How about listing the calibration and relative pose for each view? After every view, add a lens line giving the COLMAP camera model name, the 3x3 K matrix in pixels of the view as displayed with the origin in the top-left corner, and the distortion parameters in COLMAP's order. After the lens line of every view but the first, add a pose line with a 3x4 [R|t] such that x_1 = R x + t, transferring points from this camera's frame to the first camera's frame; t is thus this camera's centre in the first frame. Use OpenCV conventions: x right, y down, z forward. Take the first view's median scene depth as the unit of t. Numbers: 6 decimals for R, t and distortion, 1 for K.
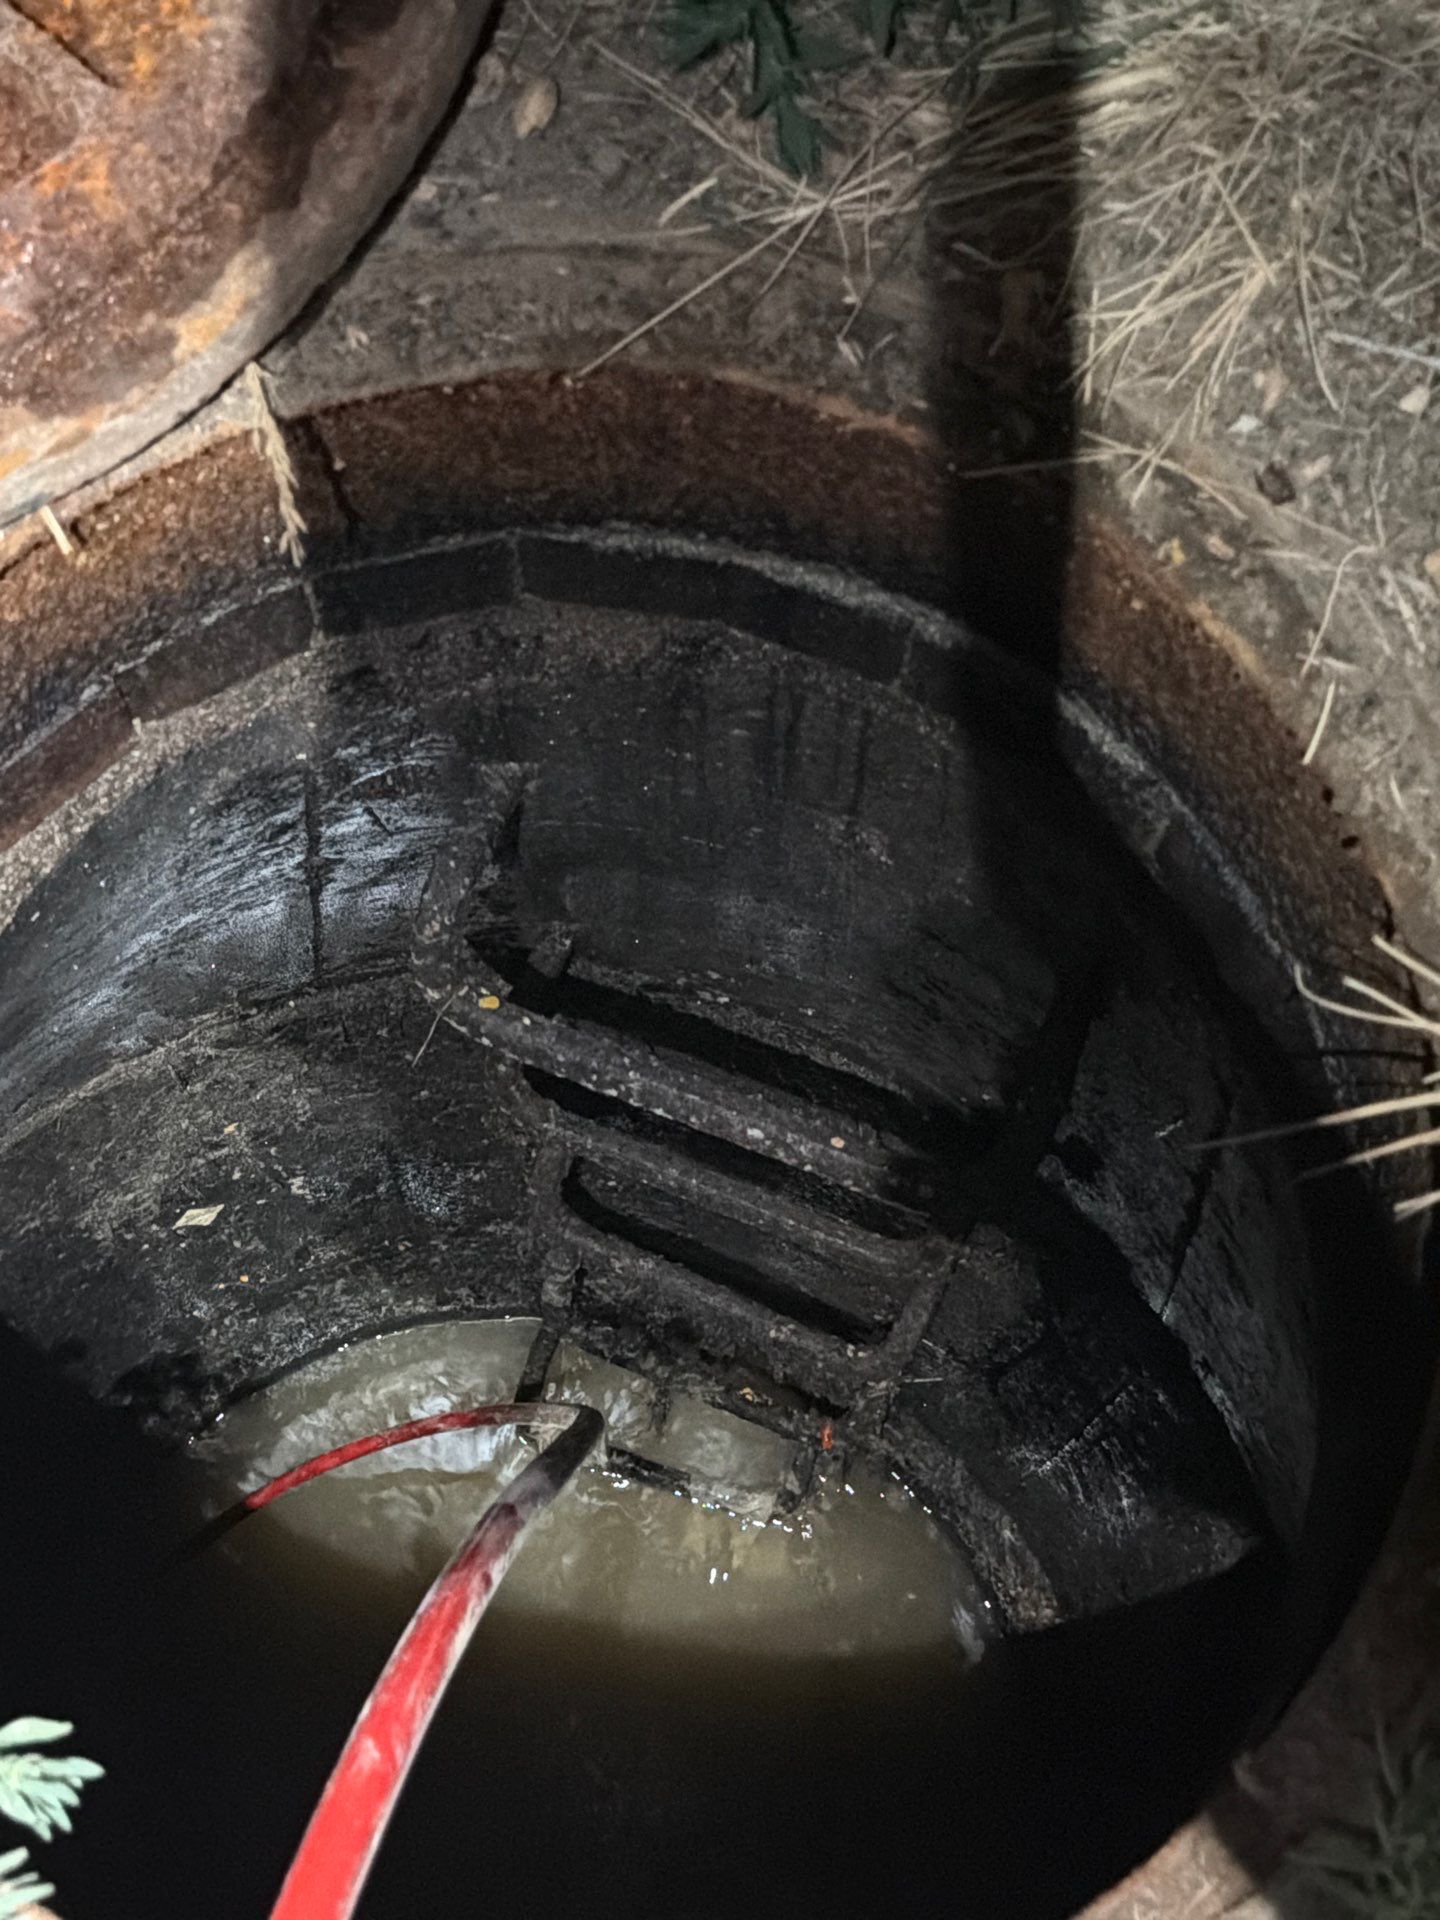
lens RADIAL K [[2397.9, 0, 717.9], [0, 2397.9, 966.8], [0, 0, 1]] dist [0.137205, -0.007851]
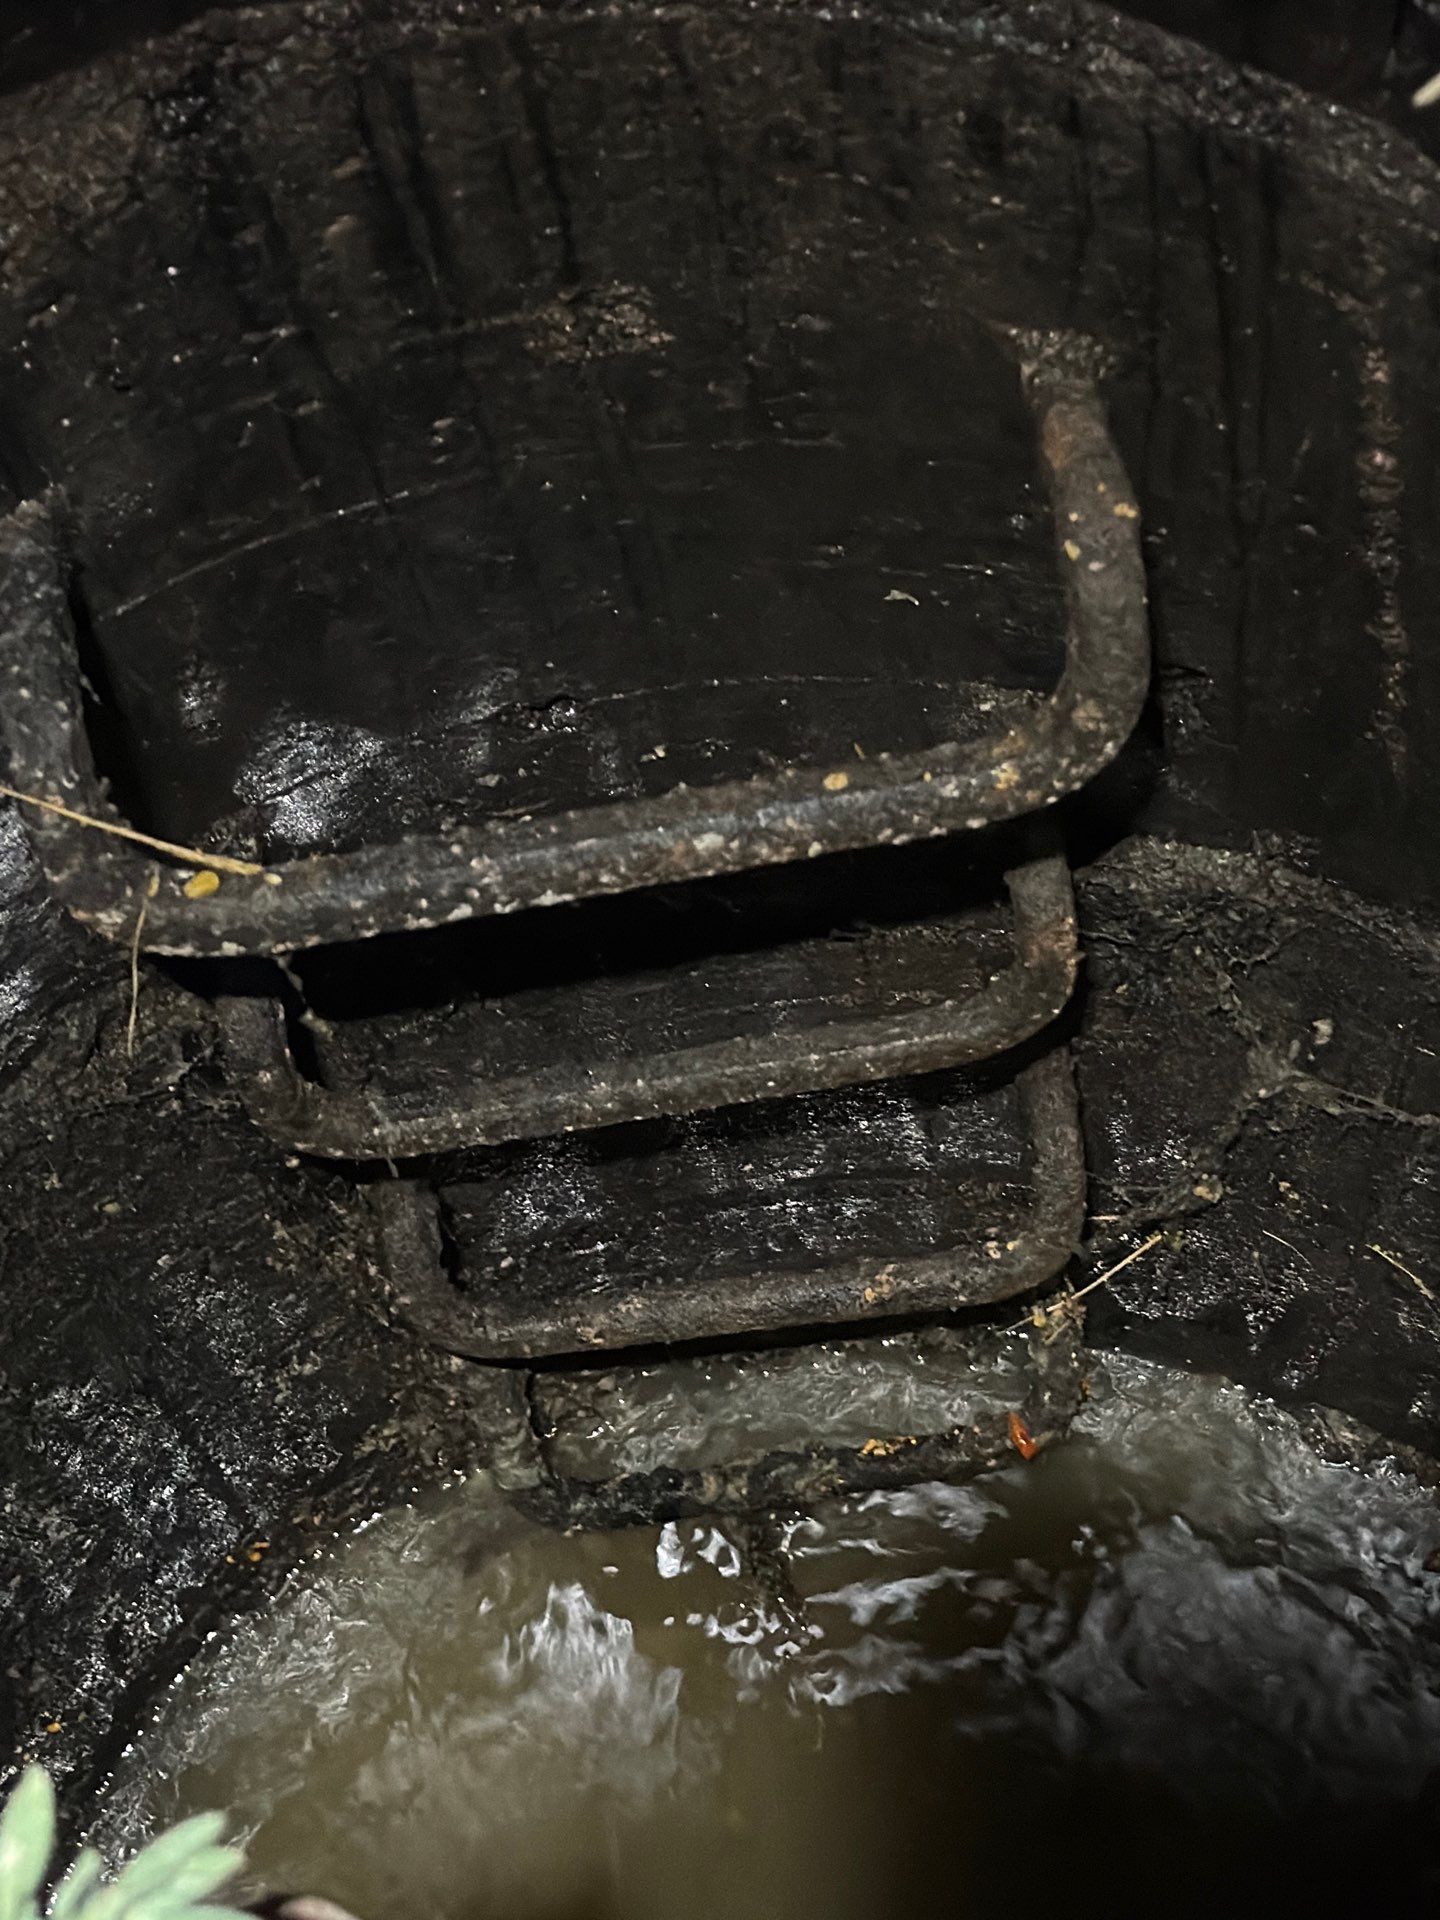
lens RADIAL K [[3837.9, 0, 720.0], [0, 3837.9, 960.0], [0, 0, 1]] dist [0.124331, 0.064796]
pose [[0.856538, -0.509814, 0.080197, -0.071627], [0.510964, 0.859574, 0.007017, 0.088247], [-0.072512, 0.034968, 0.996754, 0.060836]]
